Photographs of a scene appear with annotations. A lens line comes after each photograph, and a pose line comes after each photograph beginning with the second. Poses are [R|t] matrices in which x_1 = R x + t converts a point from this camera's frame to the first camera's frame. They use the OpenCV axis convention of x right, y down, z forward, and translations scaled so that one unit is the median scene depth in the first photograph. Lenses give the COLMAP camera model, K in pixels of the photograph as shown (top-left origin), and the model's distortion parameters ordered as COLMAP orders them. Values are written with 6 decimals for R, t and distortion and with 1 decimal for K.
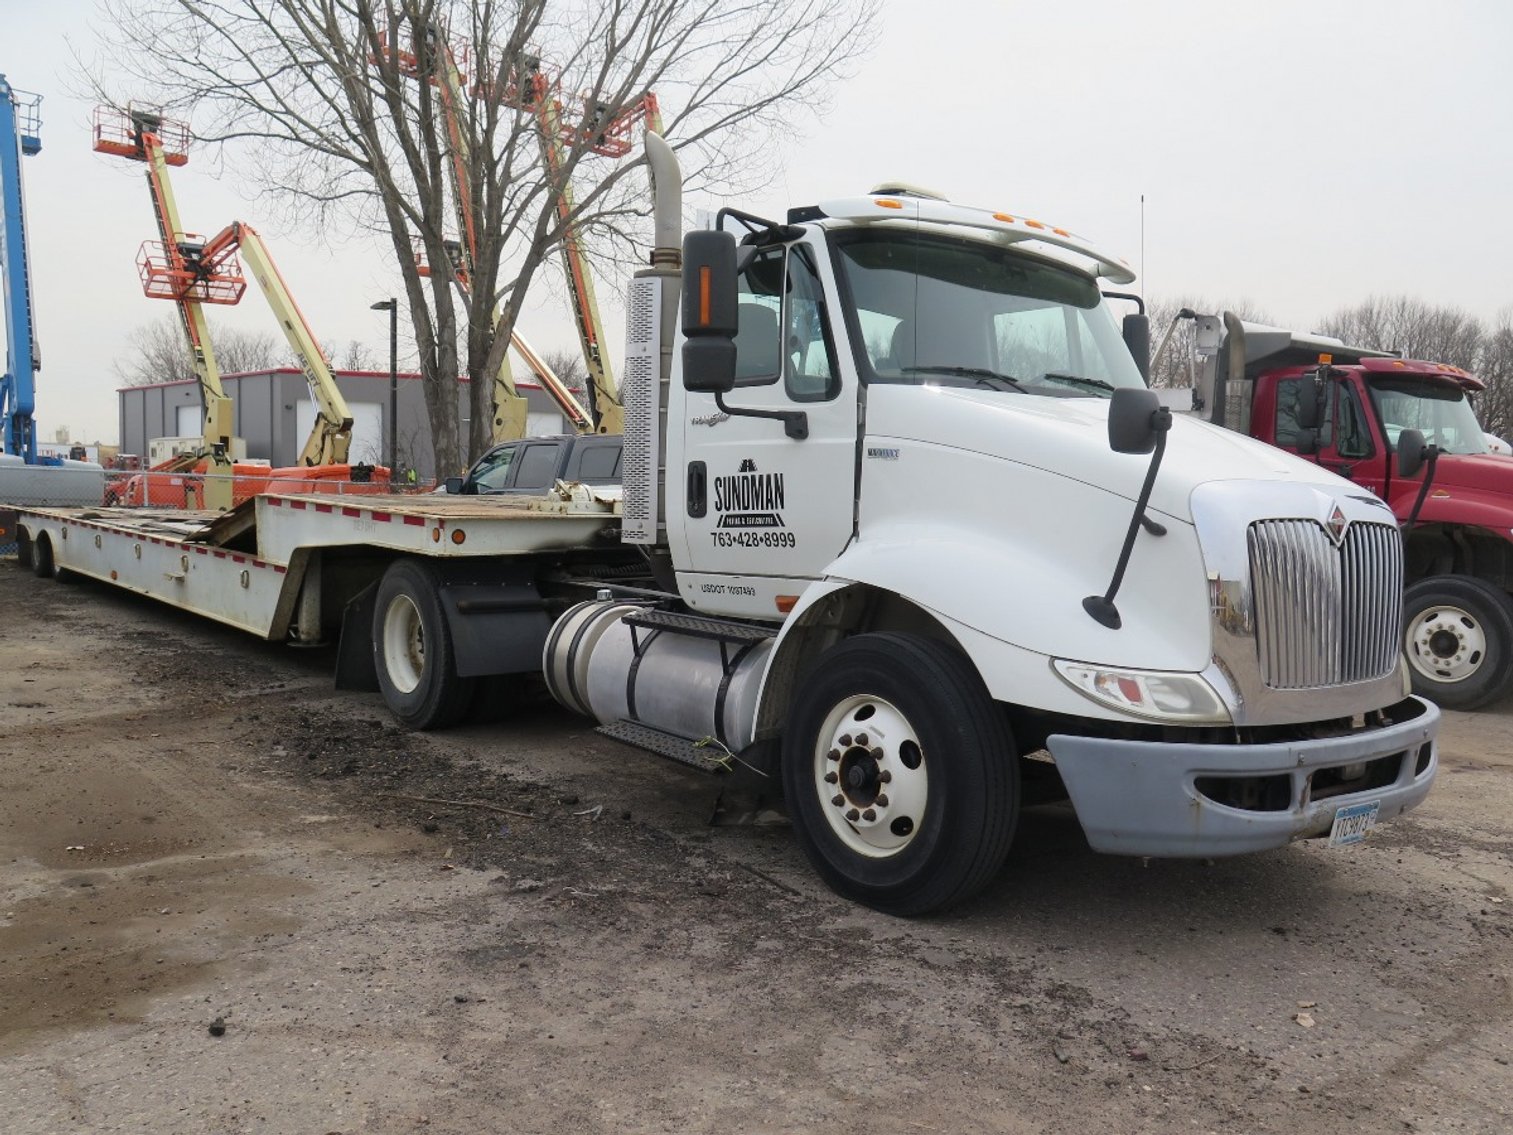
lens RADIAL K [[1262.7, 0, 756.5], [0, 1262.7, 567.5], [0, 0, 1]] dist [-0.002373, -0.007975]
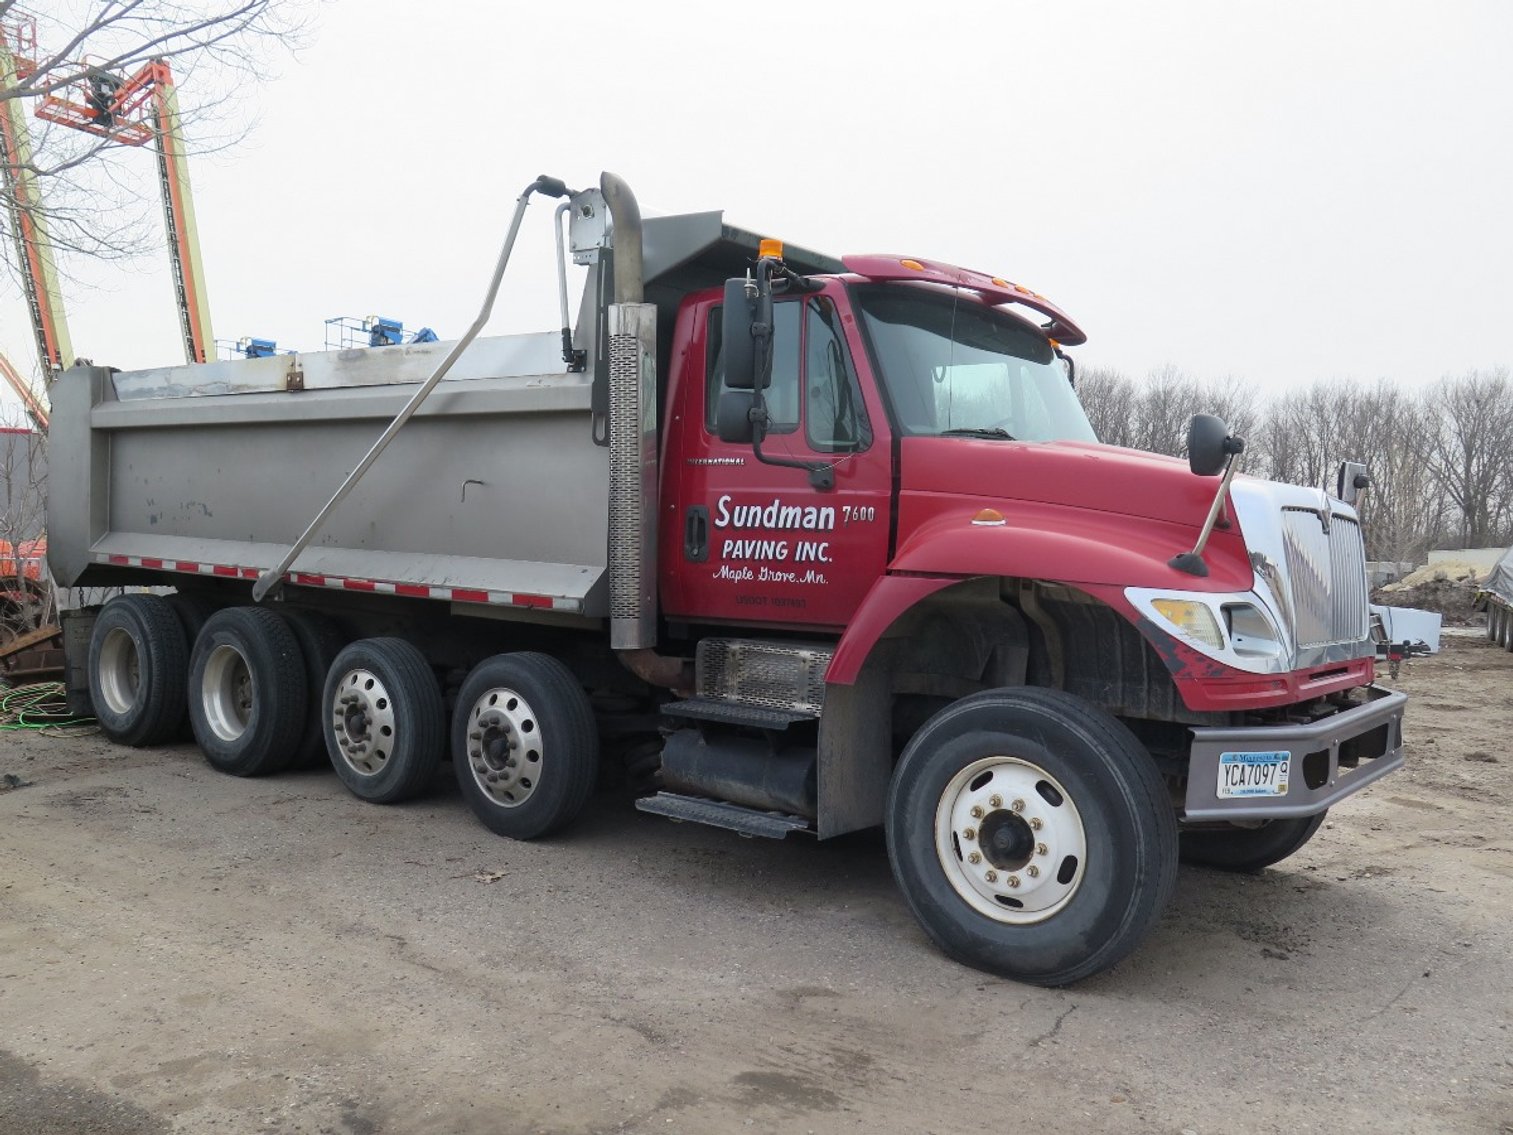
lens RADIAL K [[1201.3, 0, 756.5], [0, 1201.3, 567.5], [0, 0, 1]] dist [0.002116, 0.001374]
pose [[0.978726, -0.019333, 0.204258, 0.363405], [0.029860, 0.998373, -0.048578, -0.020135], [-0.202986, 0.053644, 0.977711, 0.575513]]
